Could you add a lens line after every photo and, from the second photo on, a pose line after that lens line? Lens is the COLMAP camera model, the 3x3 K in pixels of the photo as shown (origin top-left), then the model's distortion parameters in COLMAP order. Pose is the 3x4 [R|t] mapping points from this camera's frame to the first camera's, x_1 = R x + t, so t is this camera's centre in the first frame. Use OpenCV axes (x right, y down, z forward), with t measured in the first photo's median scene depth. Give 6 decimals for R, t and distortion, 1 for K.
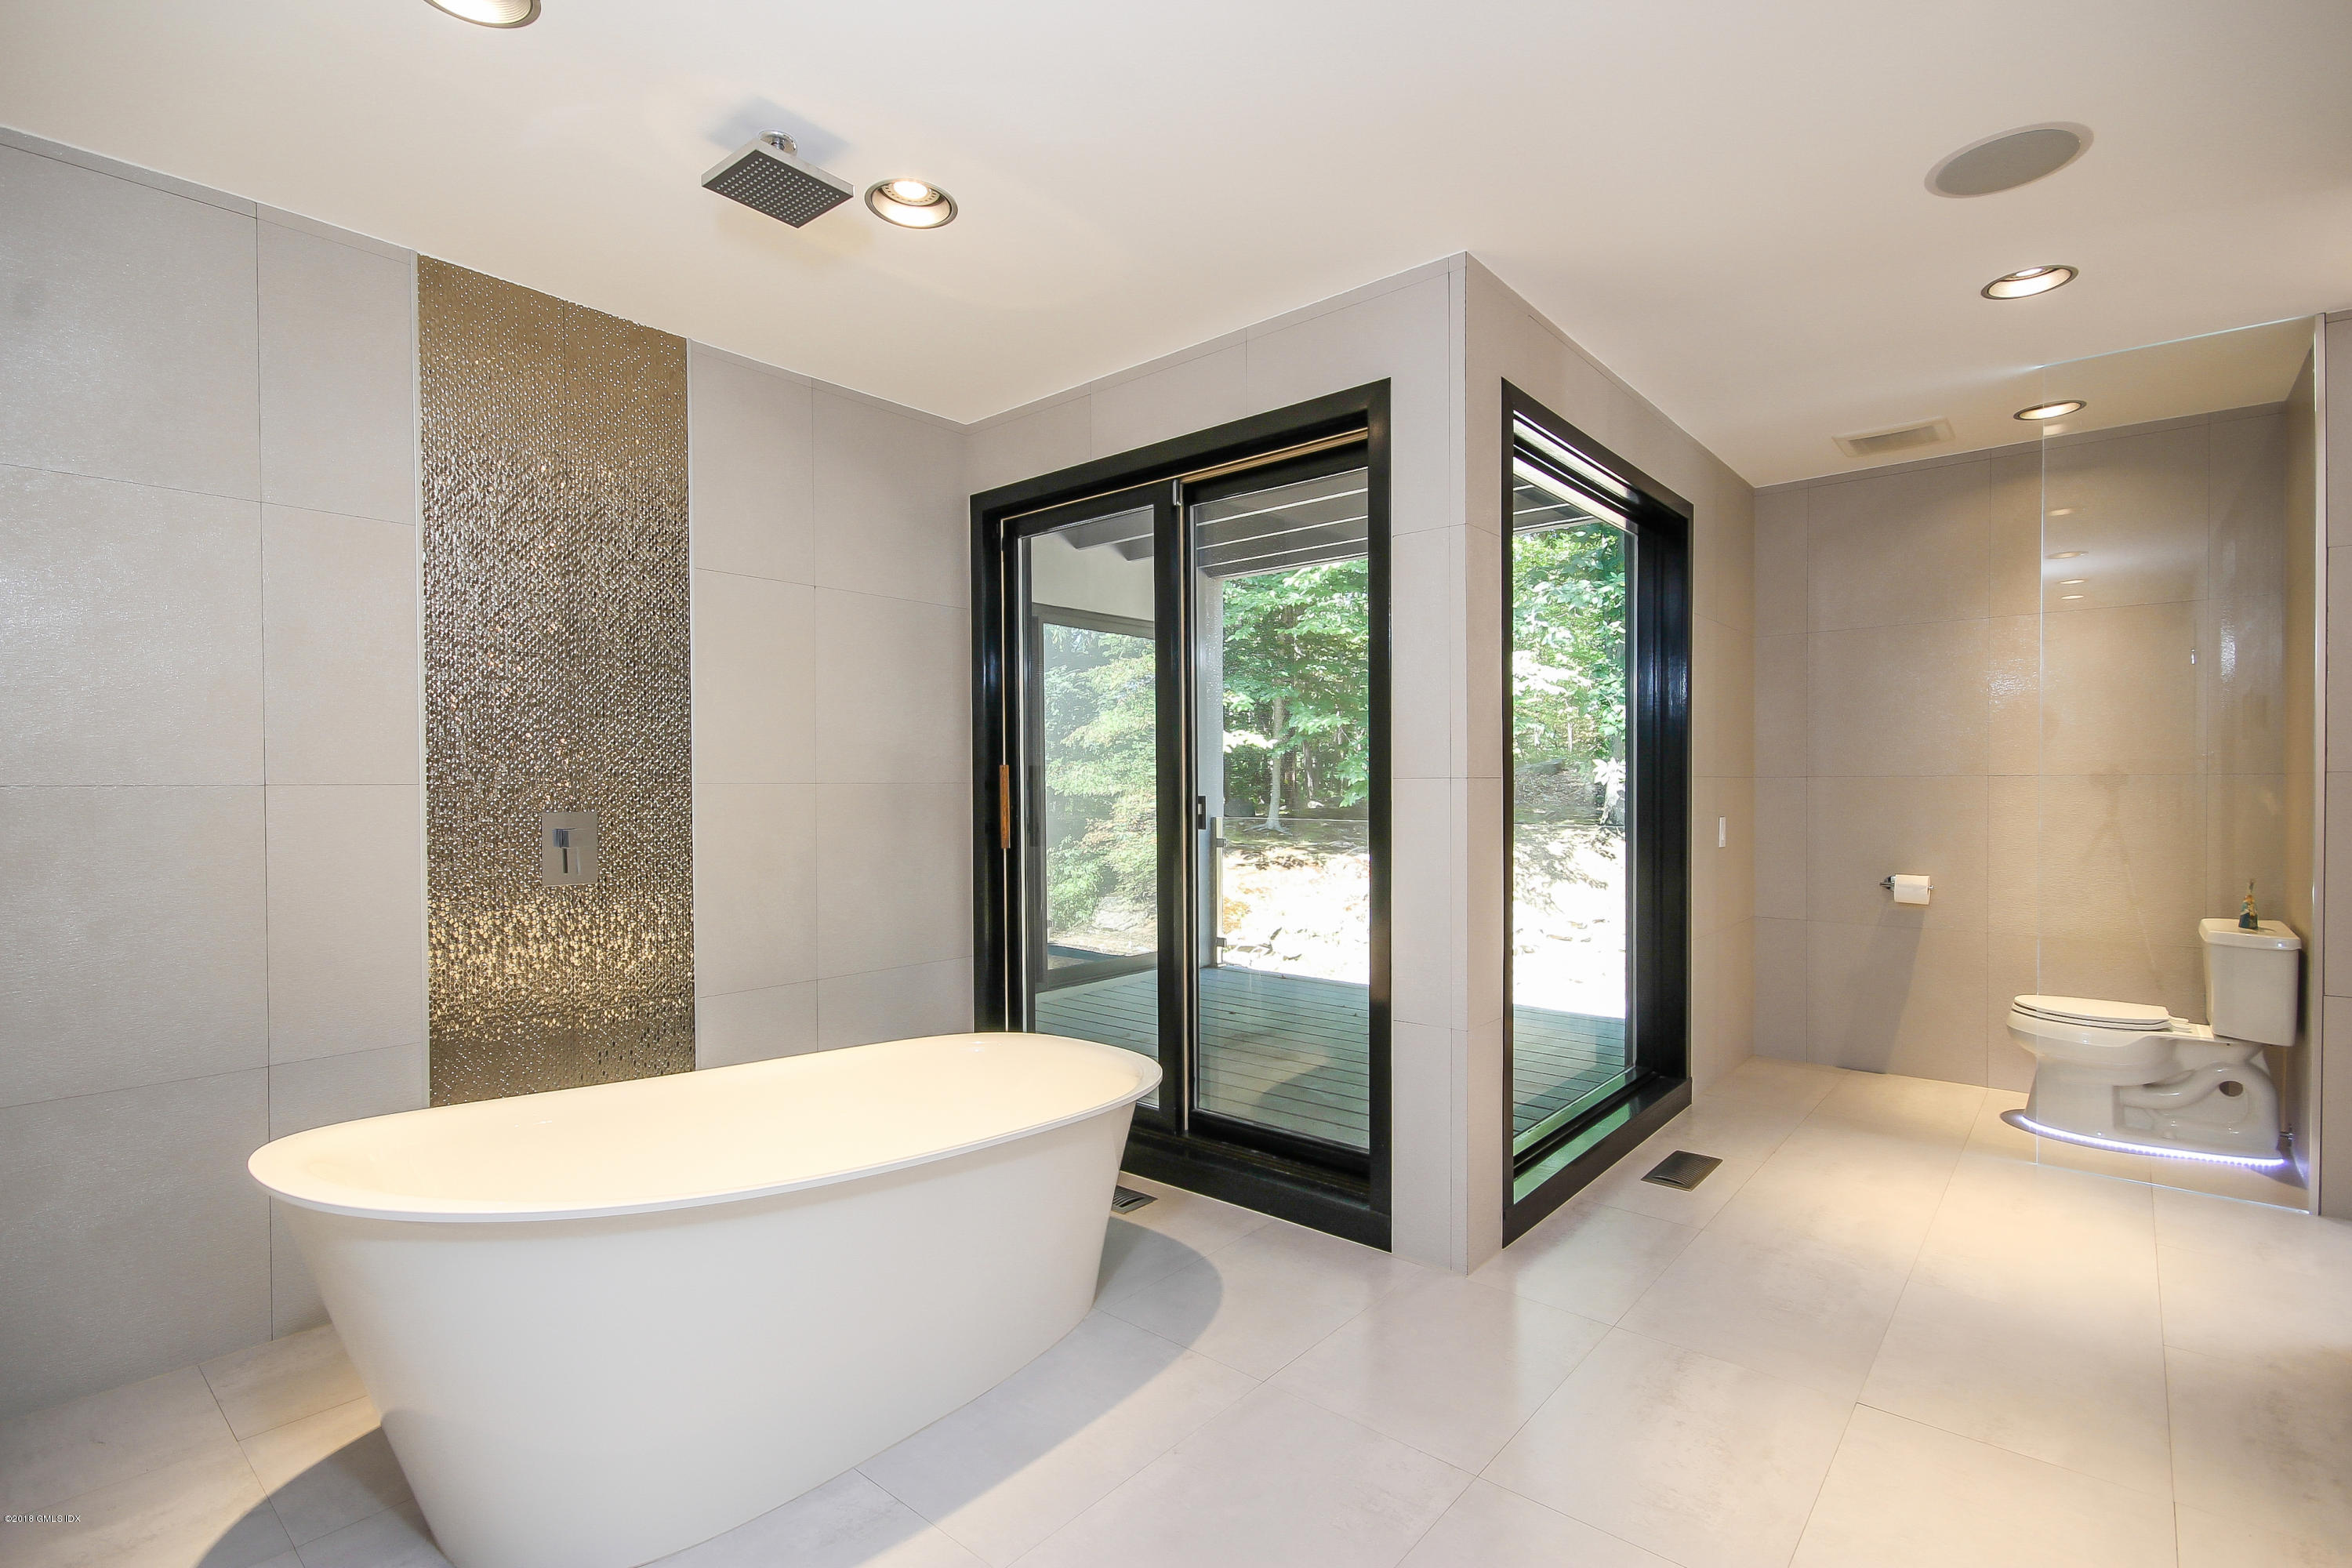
lens RADIAL K [[1091.3, 0, 1177.9], [0, 1091.3, 794.0], [0, 0, 1]] dist [0.002184, 0.000157]
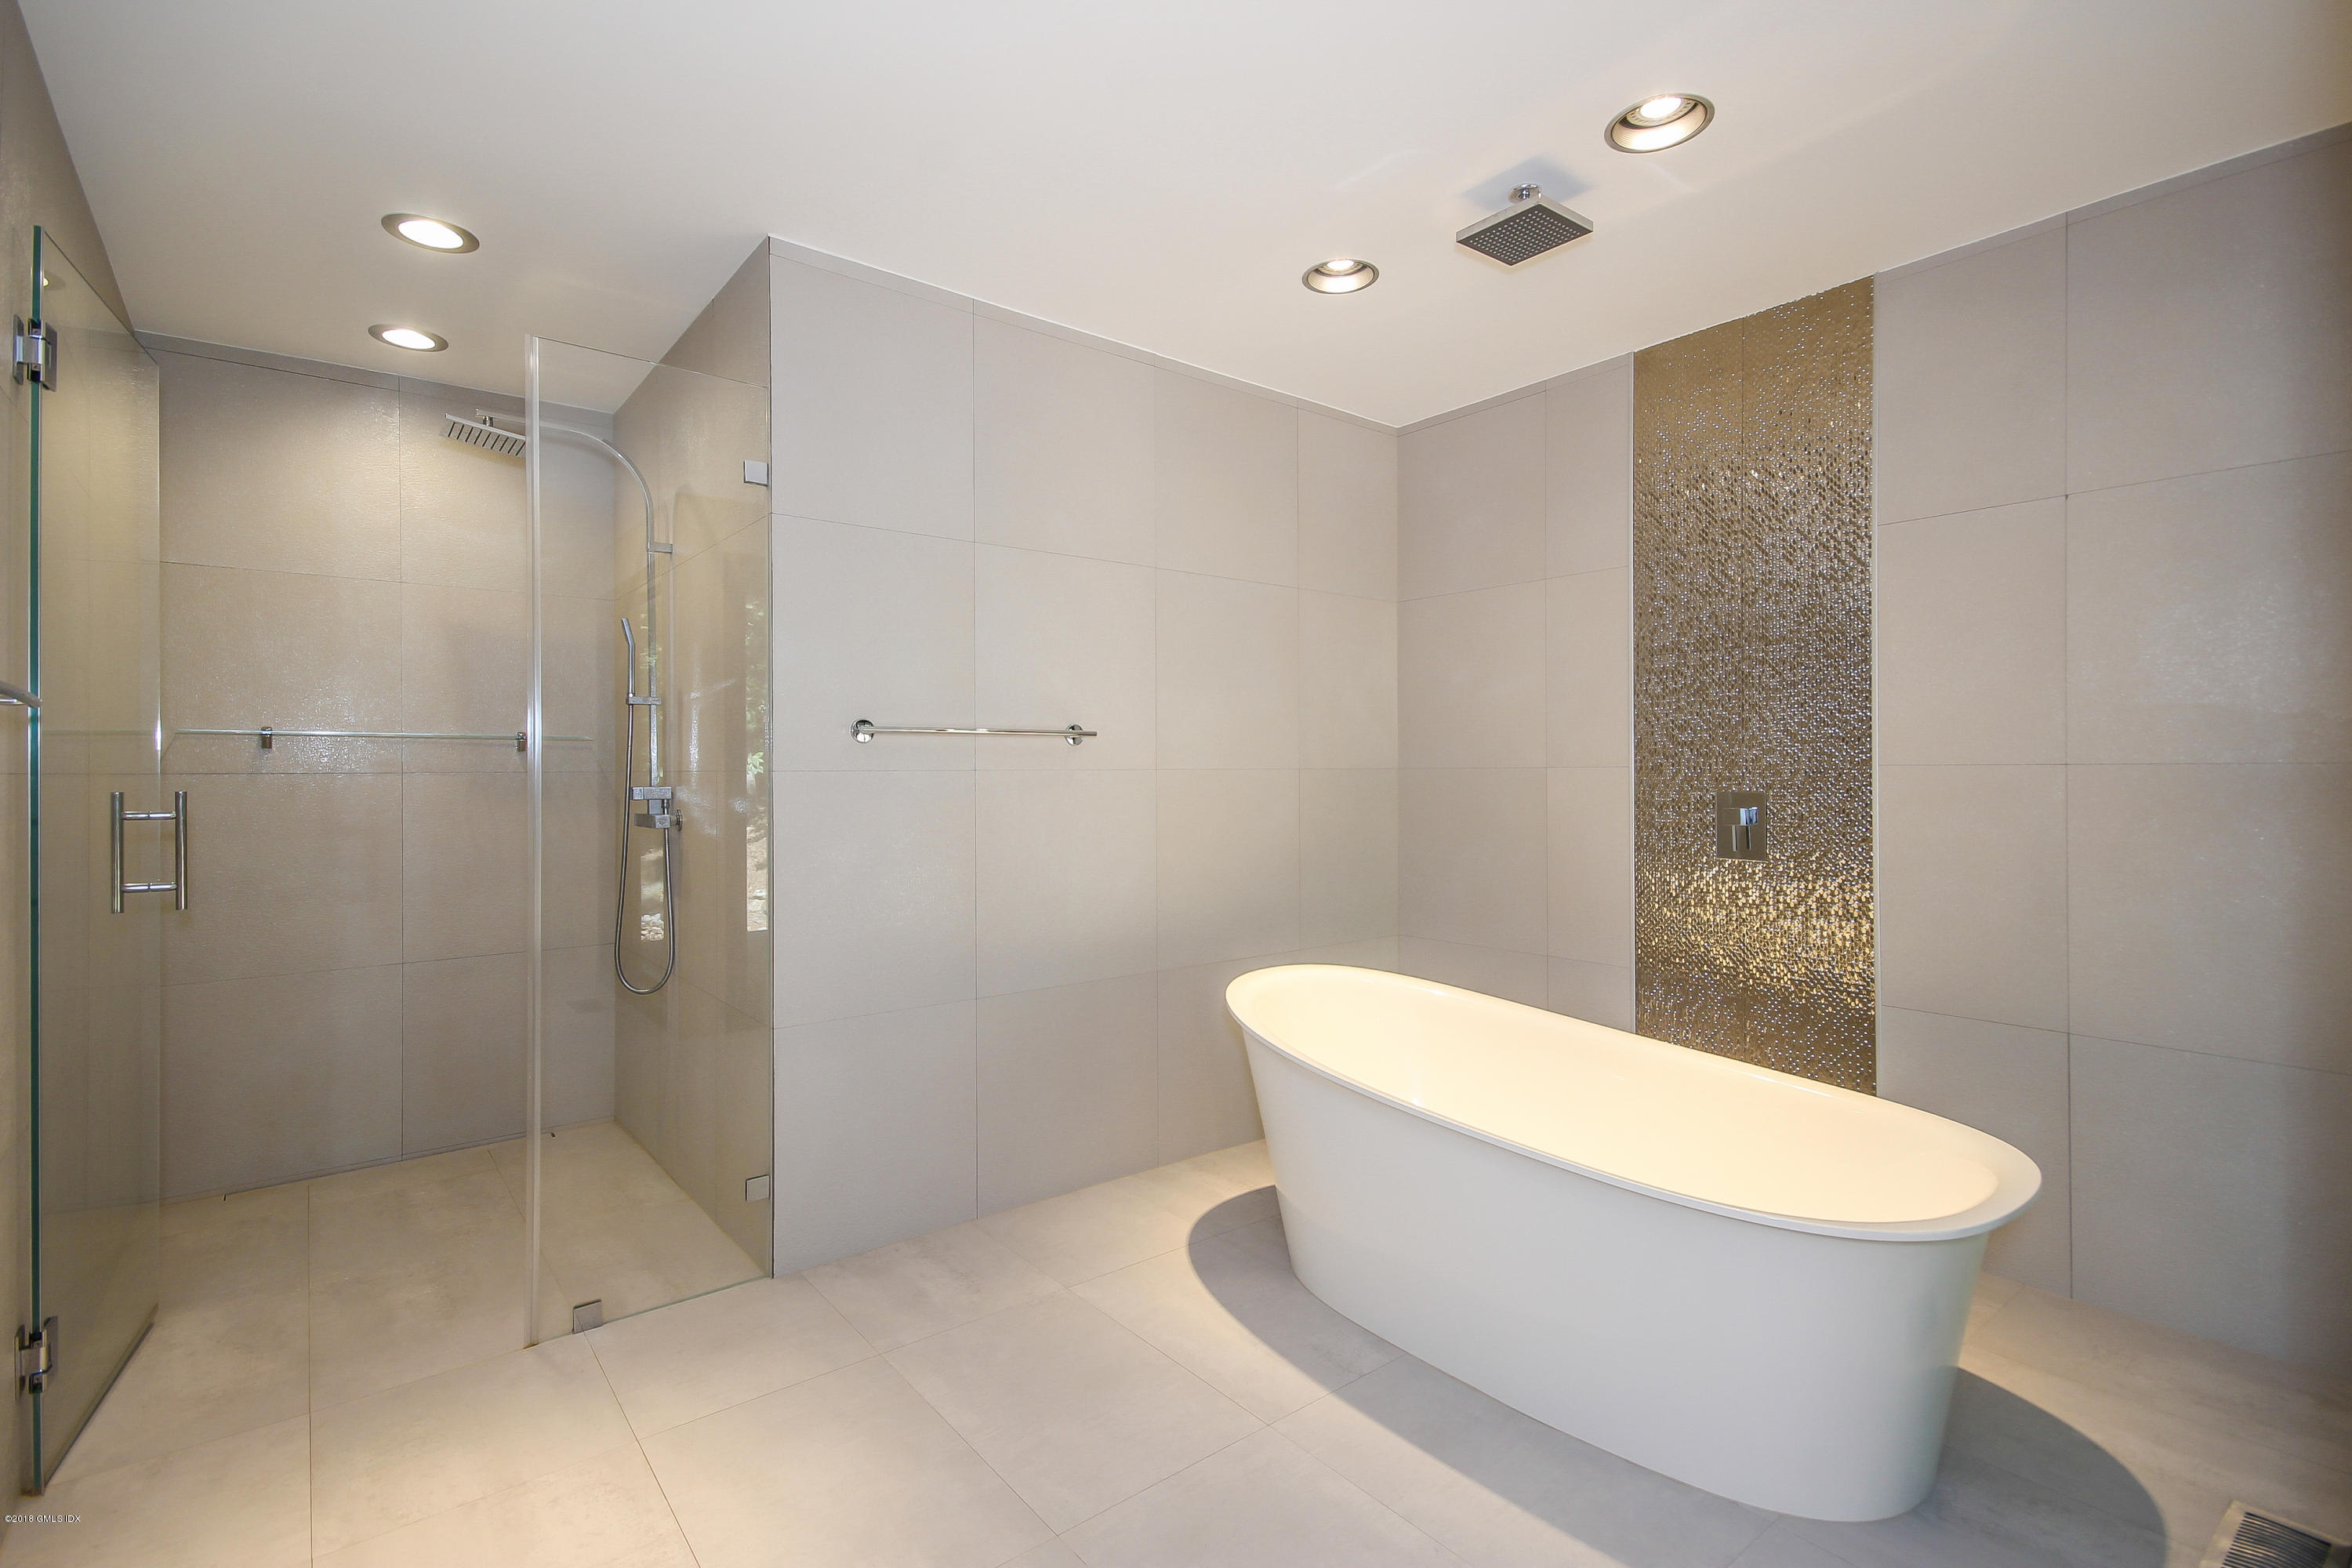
lens RADIAL K [[1091.3, 0, 1178.4], [0, 1091.3, 770.3], [0, 0, 1]] dist [0.002184, 0.000157]
pose [[-0.205871, 0.008466, -0.978543, 0.564523], [-0.001453, 0.999959, 0.008957, -0.013139], [0.978578, 0.003266, -0.205850, 0.627514]]
